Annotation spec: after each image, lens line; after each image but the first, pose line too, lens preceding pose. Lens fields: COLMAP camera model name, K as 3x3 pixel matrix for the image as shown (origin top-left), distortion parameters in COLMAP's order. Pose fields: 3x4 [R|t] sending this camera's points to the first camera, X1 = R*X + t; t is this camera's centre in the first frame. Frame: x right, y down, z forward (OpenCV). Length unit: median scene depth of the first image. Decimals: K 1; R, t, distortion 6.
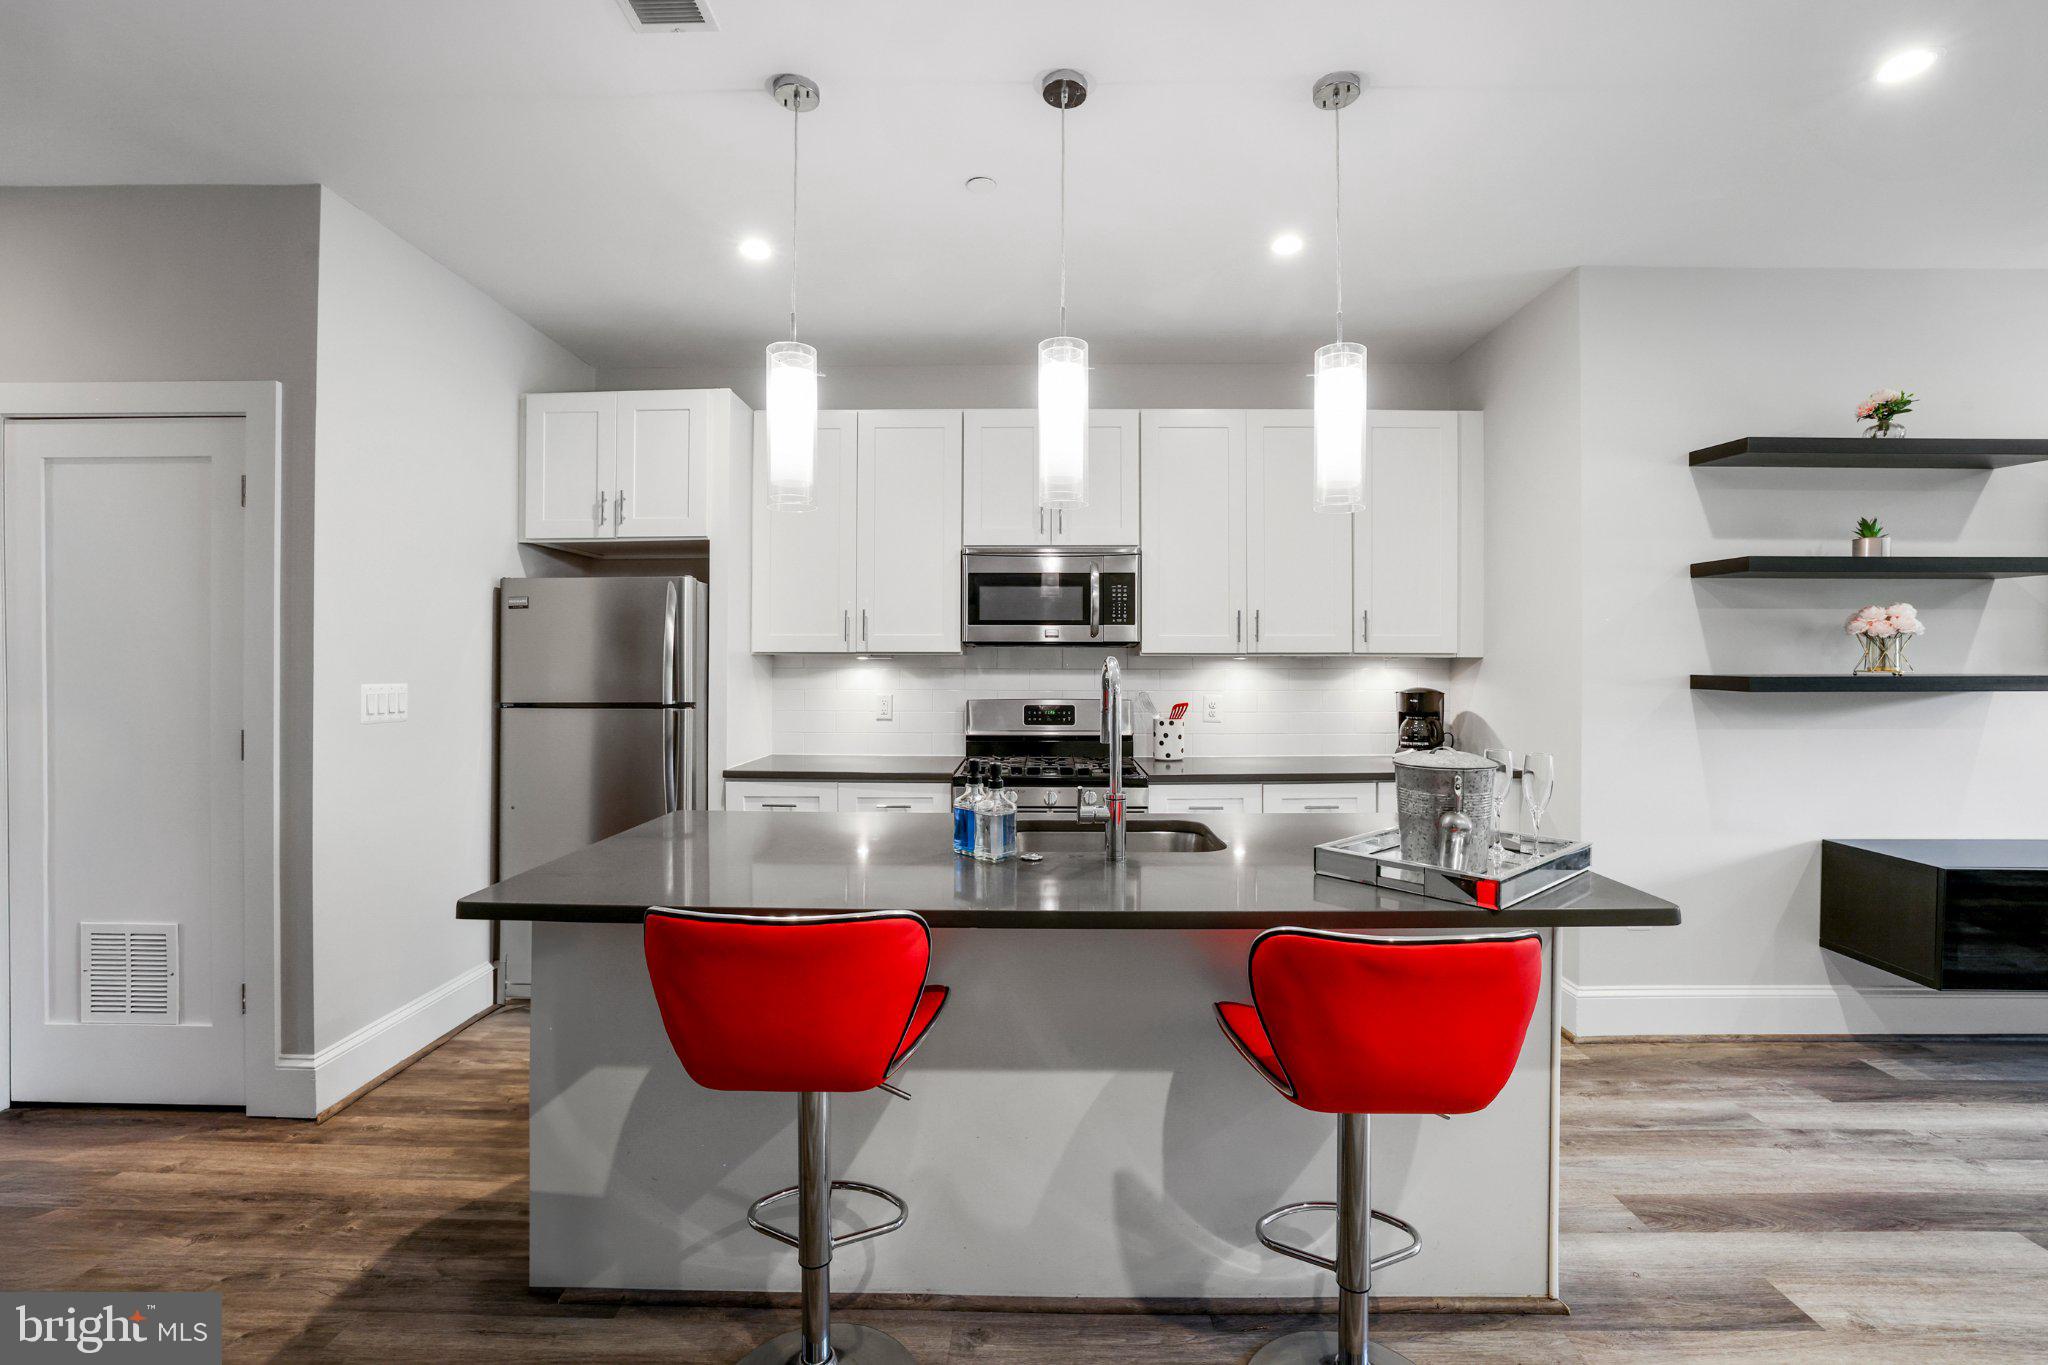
lens RADIAL K [[893.6, 0, 1005.7], [0, 893.6, 658.6], [0, 0, 1]] dist [-0.046308, 0.013913]
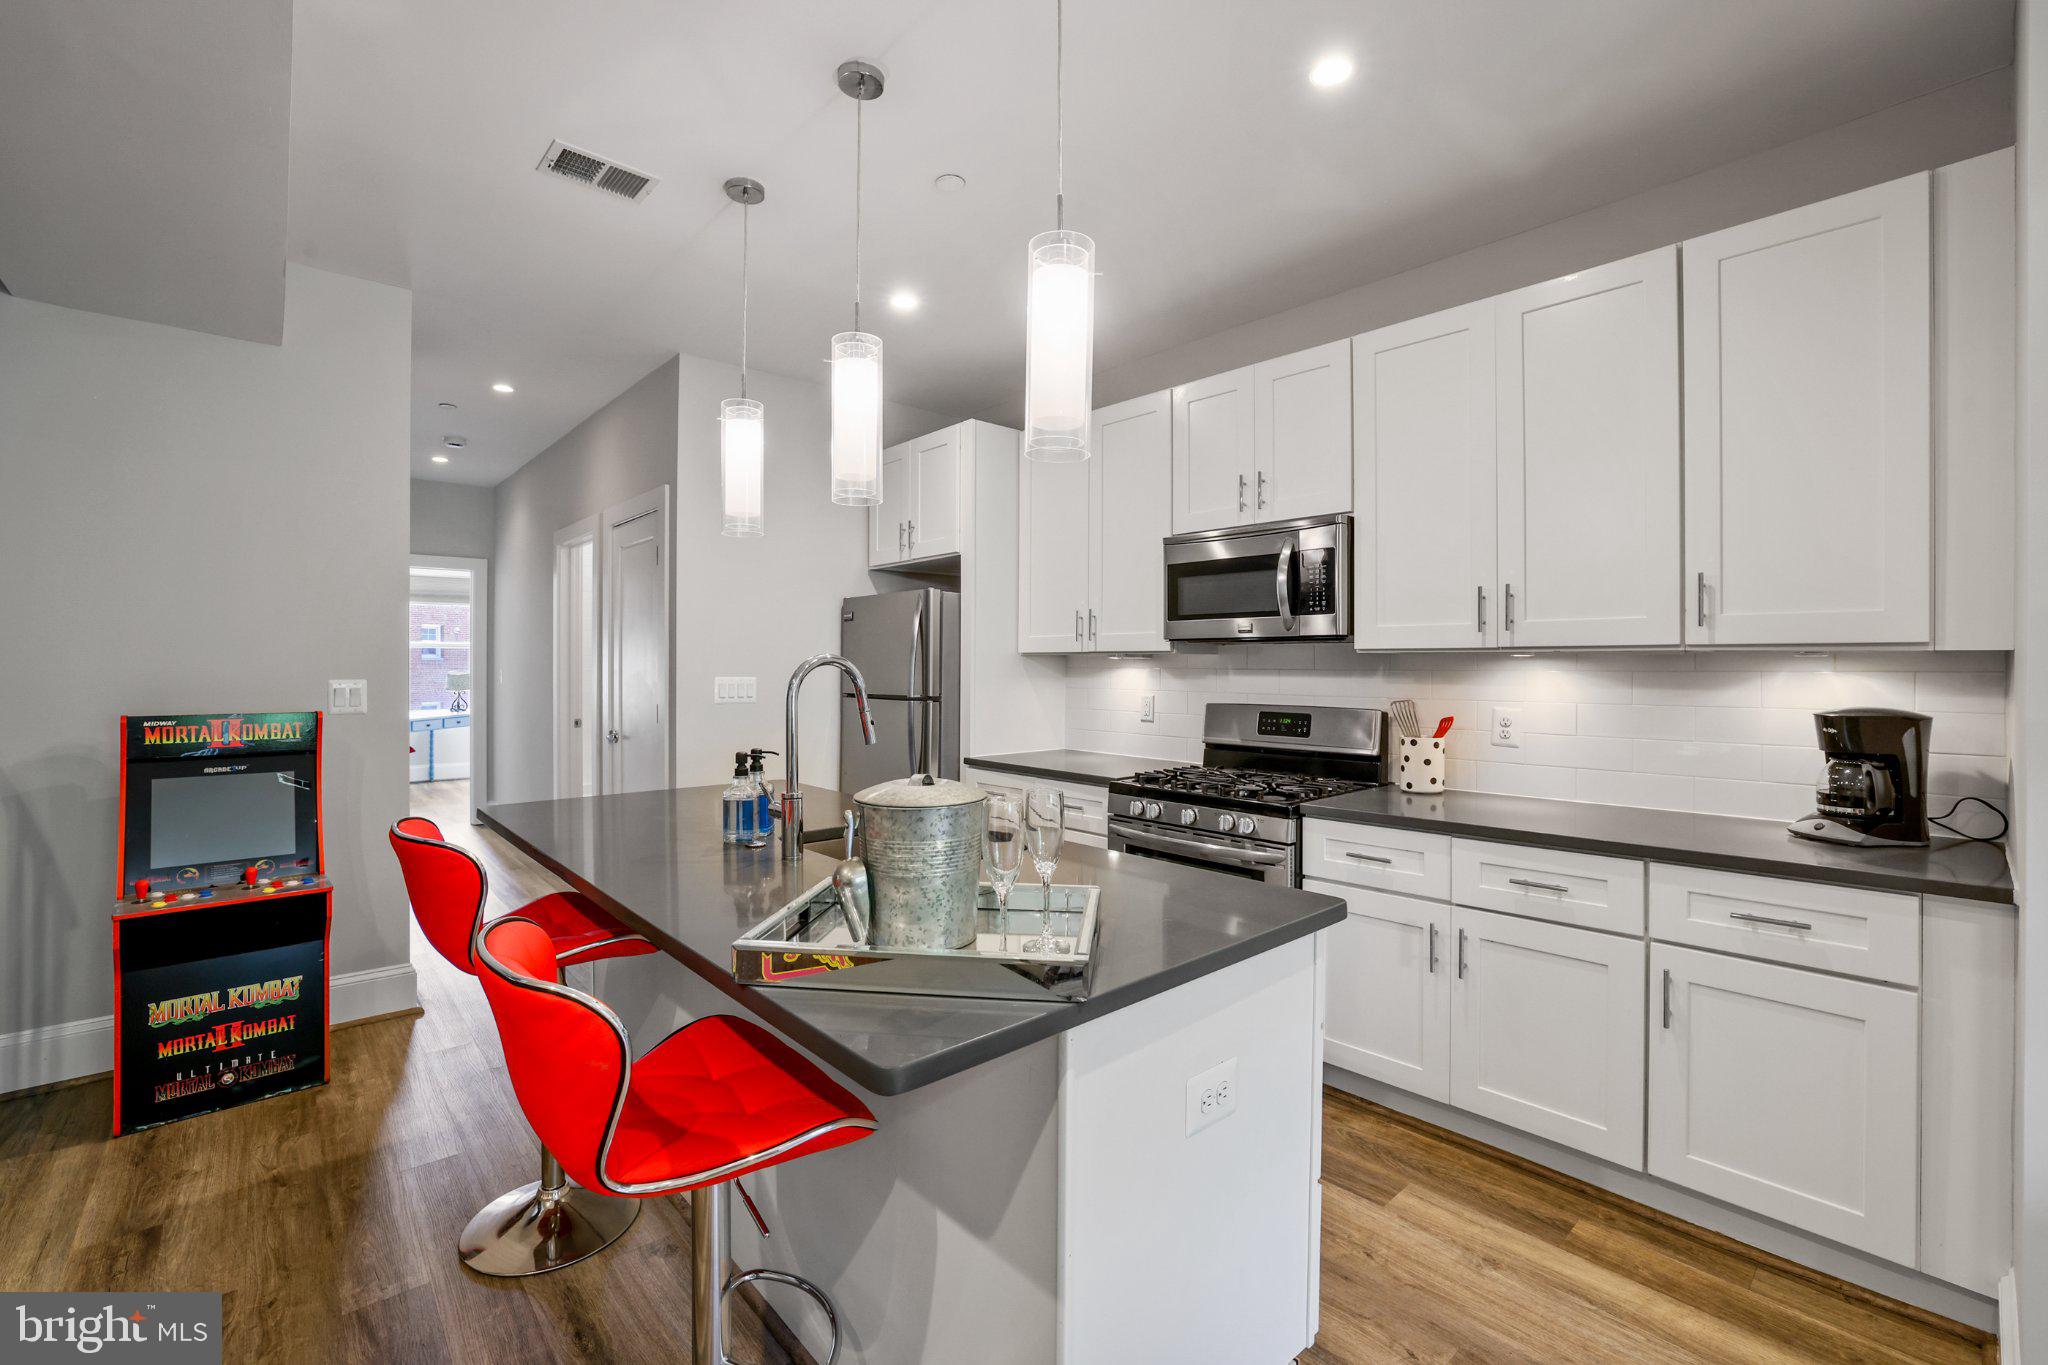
lens RADIAL K [[870.5, 0, 1025.4], [0, 870.5, 664.2], [0, 0, 1]] dist [-0.041655, 0.012149]
pose [[0.683884, 0.000531, -0.729591, 0.509616], [0.003659, 0.999985, 0.004157, 0.002492], [0.729582, -0.005513, 0.683872, 0.278257]]
